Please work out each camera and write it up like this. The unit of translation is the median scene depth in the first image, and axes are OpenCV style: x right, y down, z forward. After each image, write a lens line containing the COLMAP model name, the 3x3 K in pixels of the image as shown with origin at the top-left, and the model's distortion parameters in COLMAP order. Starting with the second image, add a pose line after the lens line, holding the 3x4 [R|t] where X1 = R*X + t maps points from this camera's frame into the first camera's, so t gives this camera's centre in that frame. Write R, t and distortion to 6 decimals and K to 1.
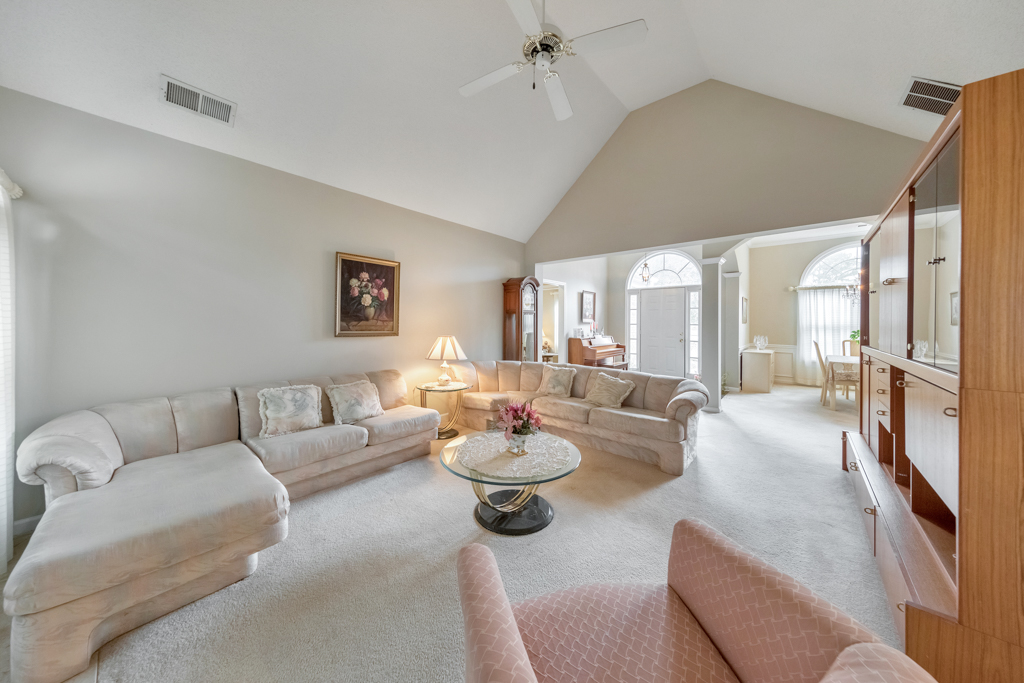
lens RADIAL K [[328.4, 0, 508.1], [0, 328.4, 324.0], [0, 0, 1]] dist [-0.000114, -0.000077]
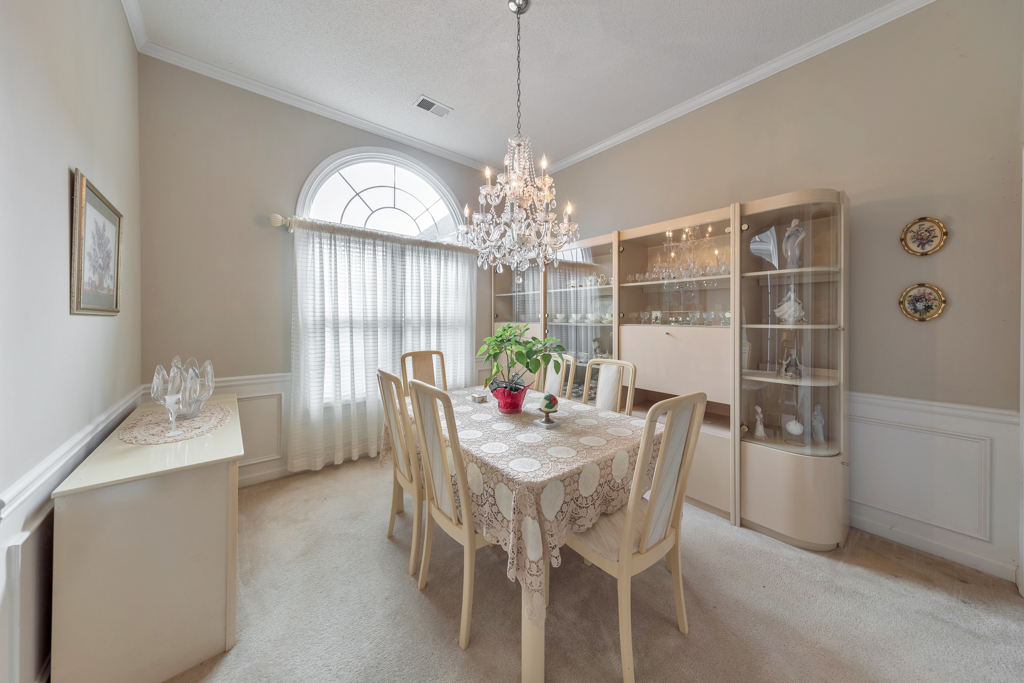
lens RADIAL K [[339.6, 0, 530.3], [0, 339.6, 315.2], [0, 0, 1]] dist [0.000455, -0.000007]
pose [[0.115568, 0.000376, 0.993299, 0.522848], [-0.000922, 1.000000, -0.000271, -0.000530], [-0.993299, -0.000885, 0.115569, 0.681394]]
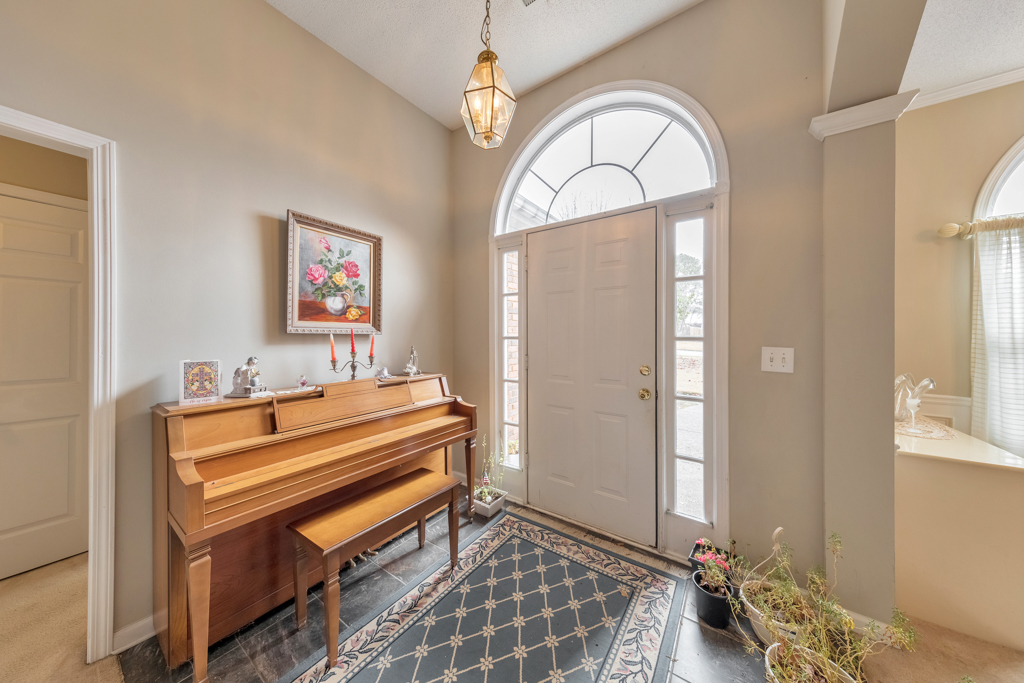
lens RADIAL K [[334.0, 0, 511.2], [0, 334.0, 334.4], [0, 0, 1]] dist [0.001097, 0.000001]
pose [[0.994002, -0.010245, 0.108883, 0.374447], [0.010387, 0.999946, -0.000733, -0.002885], [-0.108870, 0.001859, 0.994054, 0.712383]]
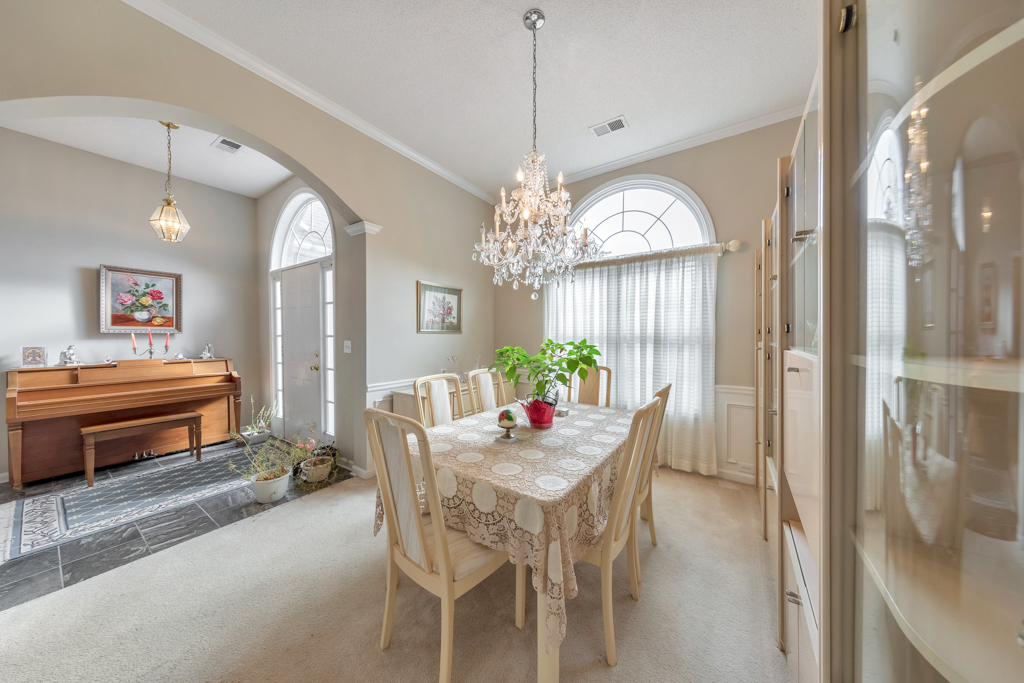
lens RADIAL K [[330.0, 0, 514.5], [0, 330.0, 338.3], [0, 0, 1]] dist [0.000684, 0.000005]
pose [[0.991155, -0.010843, 0.132262, 0.753187], [0.009397, 0.999889, 0.011557, 0.002144], [-0.132373, -0.010212, 0.991147, 0.446412]]
